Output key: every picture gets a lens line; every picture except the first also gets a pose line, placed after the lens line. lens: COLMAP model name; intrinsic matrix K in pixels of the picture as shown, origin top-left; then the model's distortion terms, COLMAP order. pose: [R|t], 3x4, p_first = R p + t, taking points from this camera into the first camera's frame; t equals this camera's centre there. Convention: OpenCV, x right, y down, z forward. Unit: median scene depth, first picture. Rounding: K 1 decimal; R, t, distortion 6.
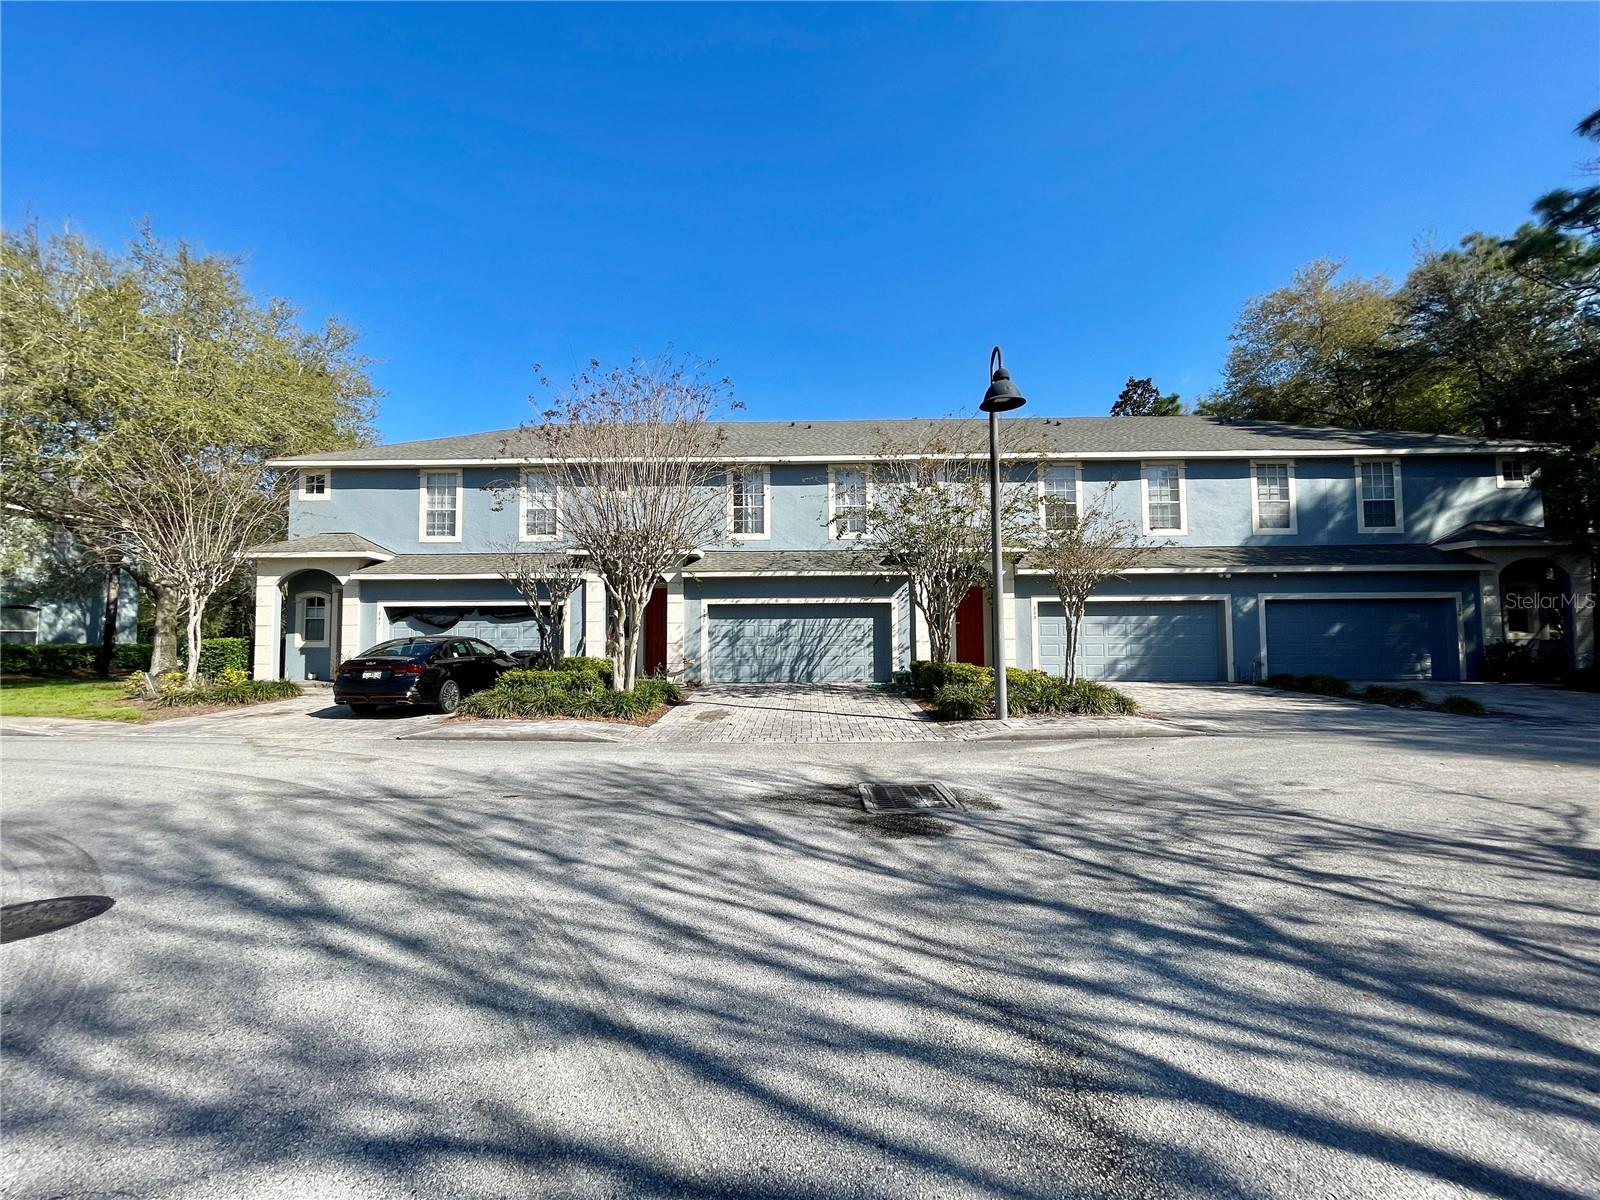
lens RADIAL K [[650.0, 0, 800.5], [0, 650.0, 602.6], [0, 0, 1]] dist [-0.004041, 0.001352]
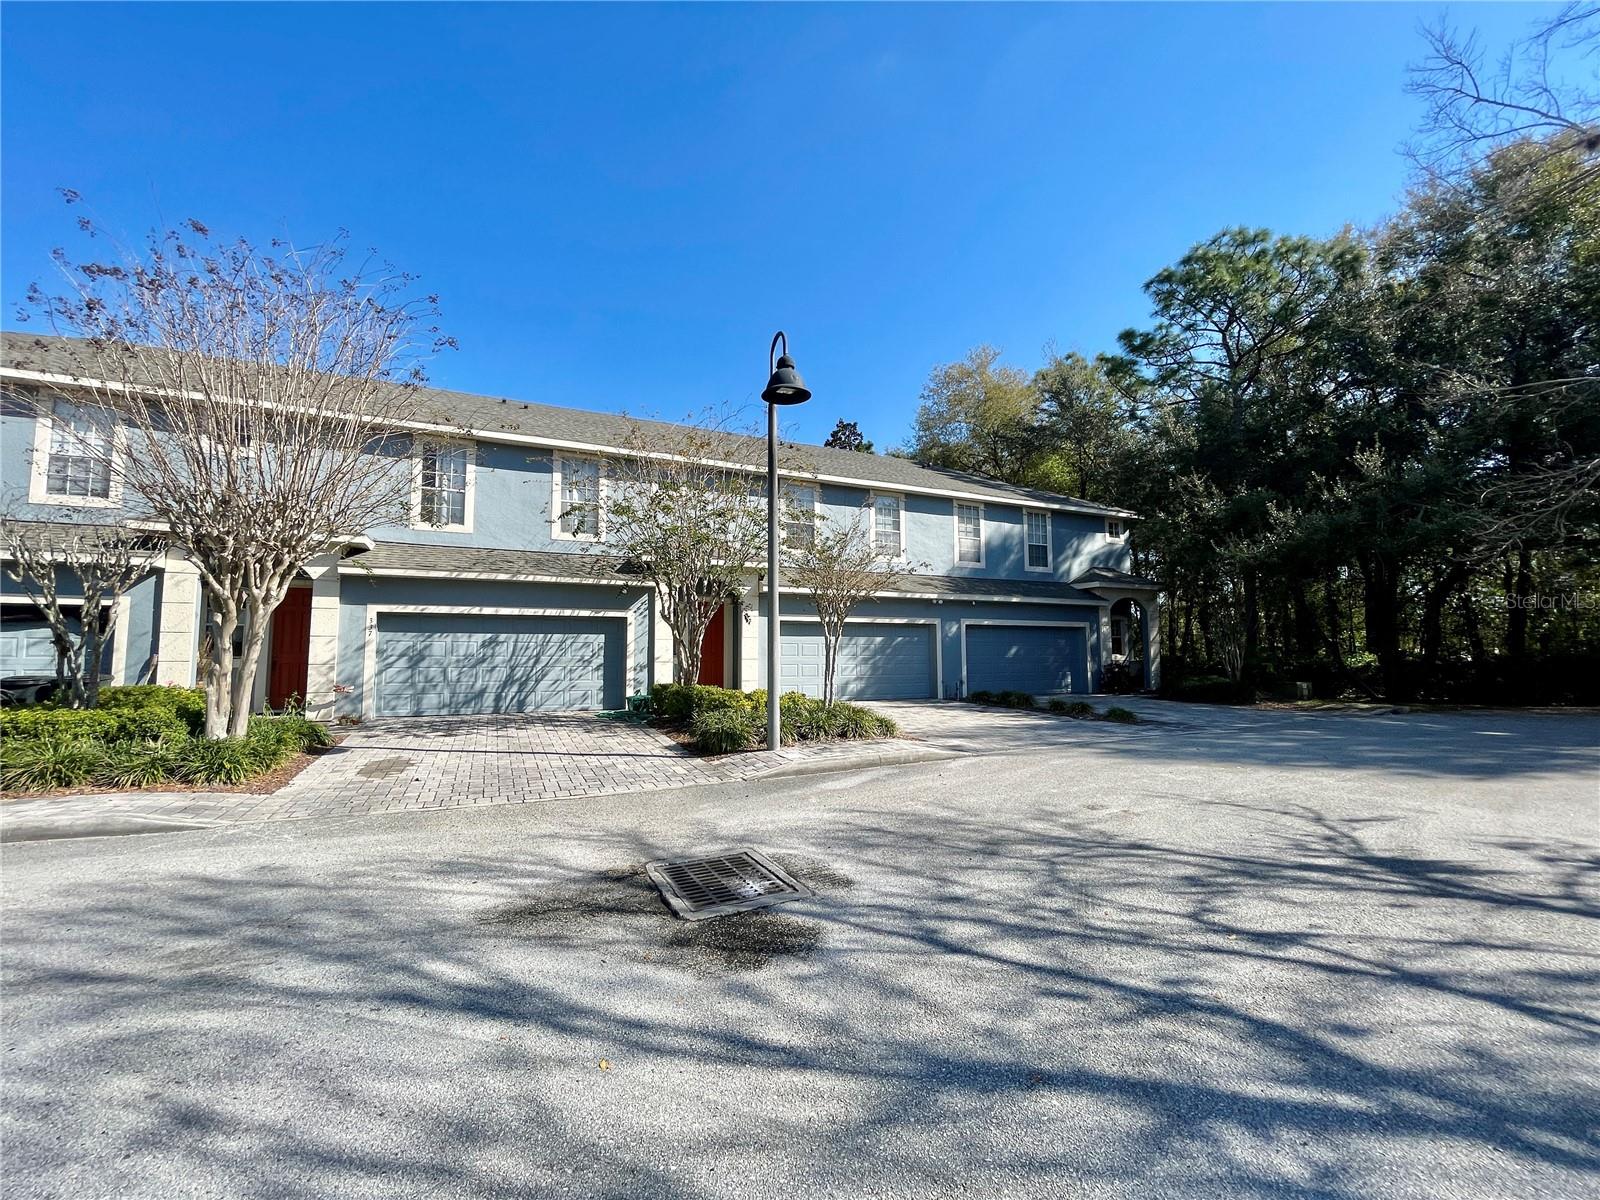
lens RADIAL K [[650.0, 0, 797.5], [0, 650.0, 602.7], [0, 0, 1]] dist [-0.004041, 0.001352]
pose [[0.900398, 0.039463, 0.433274, -0.043453], [-0.025534, 0.998954, -0.037924, 0.010917], [-0.434318, 0.023083, 0.900464, 0.164993]]
